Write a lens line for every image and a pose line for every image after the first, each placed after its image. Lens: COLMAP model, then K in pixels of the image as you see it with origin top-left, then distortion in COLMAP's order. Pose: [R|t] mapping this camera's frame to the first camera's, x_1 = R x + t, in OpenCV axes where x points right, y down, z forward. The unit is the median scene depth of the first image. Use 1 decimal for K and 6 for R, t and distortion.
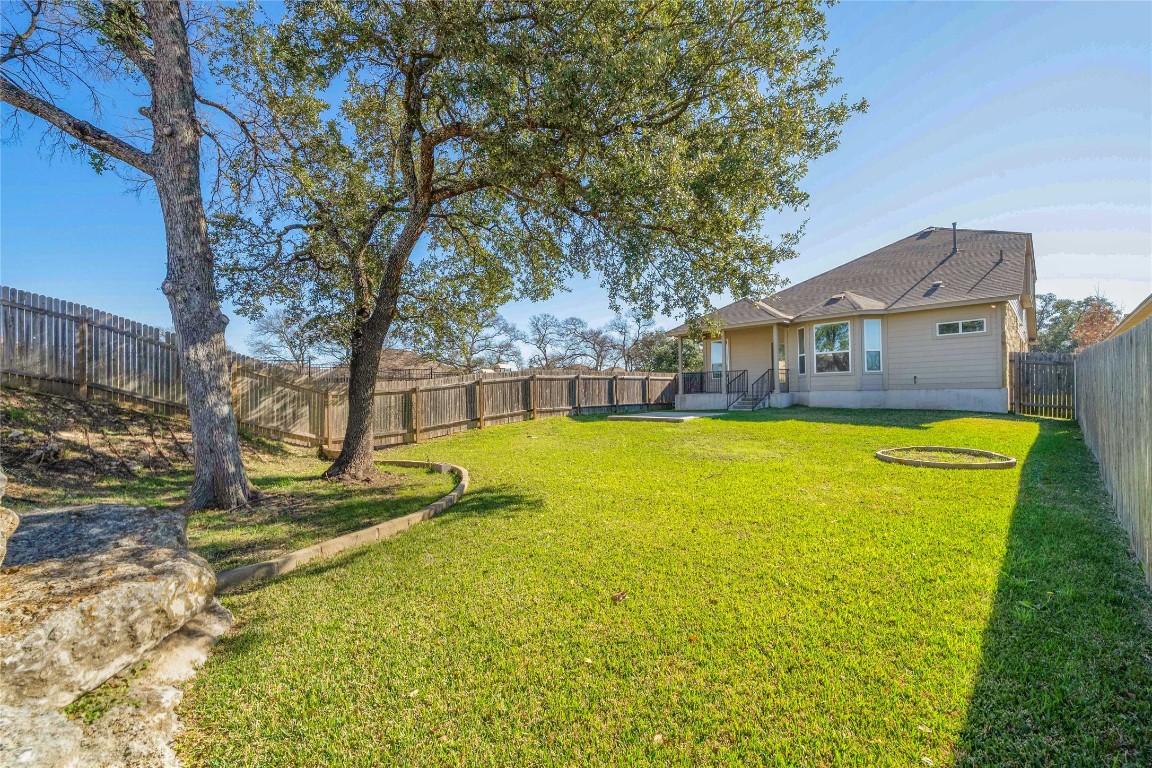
lens RADIAL K [[451.8, 0, 576.4], [0, 451.8, 390.4], [0, 0, 1]] dist [-0.004026, -0.000437]
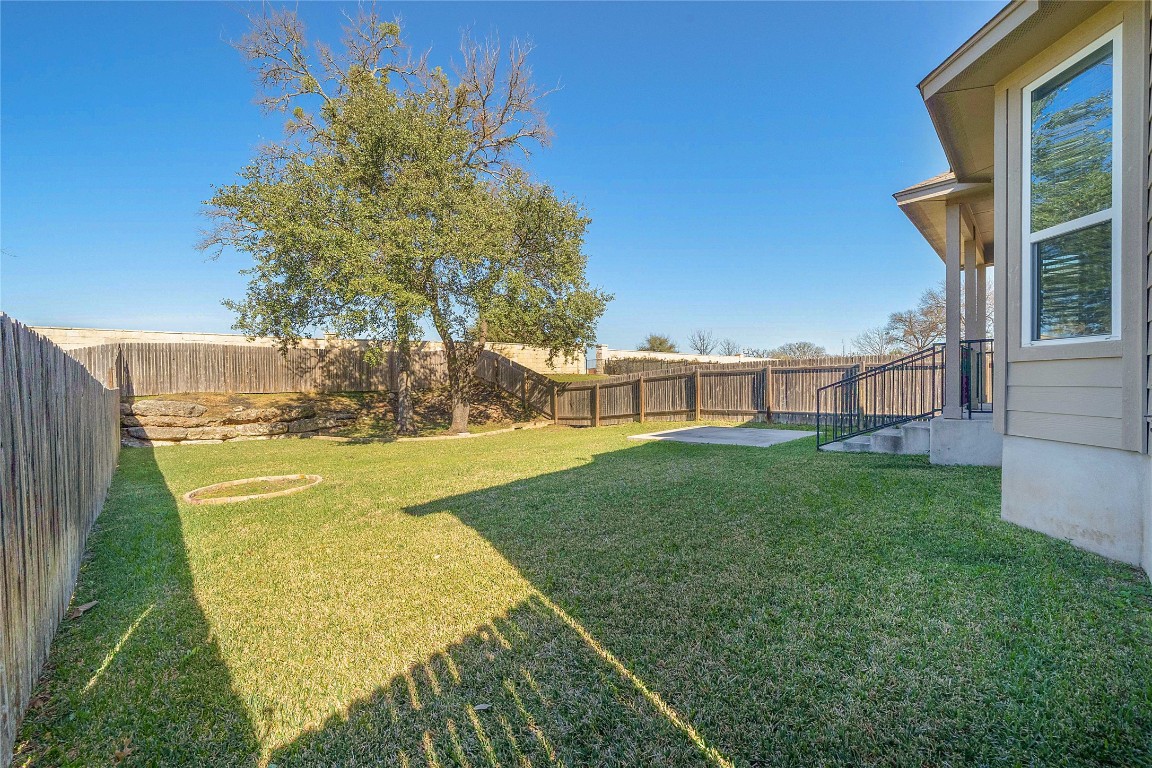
lens RADIAL K [[451.8, 0, 575.9], [0, 451.8, 385.7], [0, 0, 1]] dist [-0.004026, -0.000437]
pose [[0.053656, 0.020570, -0.998348, 0.832008], [0.019738, 0.999571, 0.021656, -0.029035], [0.998364, -0.020868, 0.053227, 0.753022]]
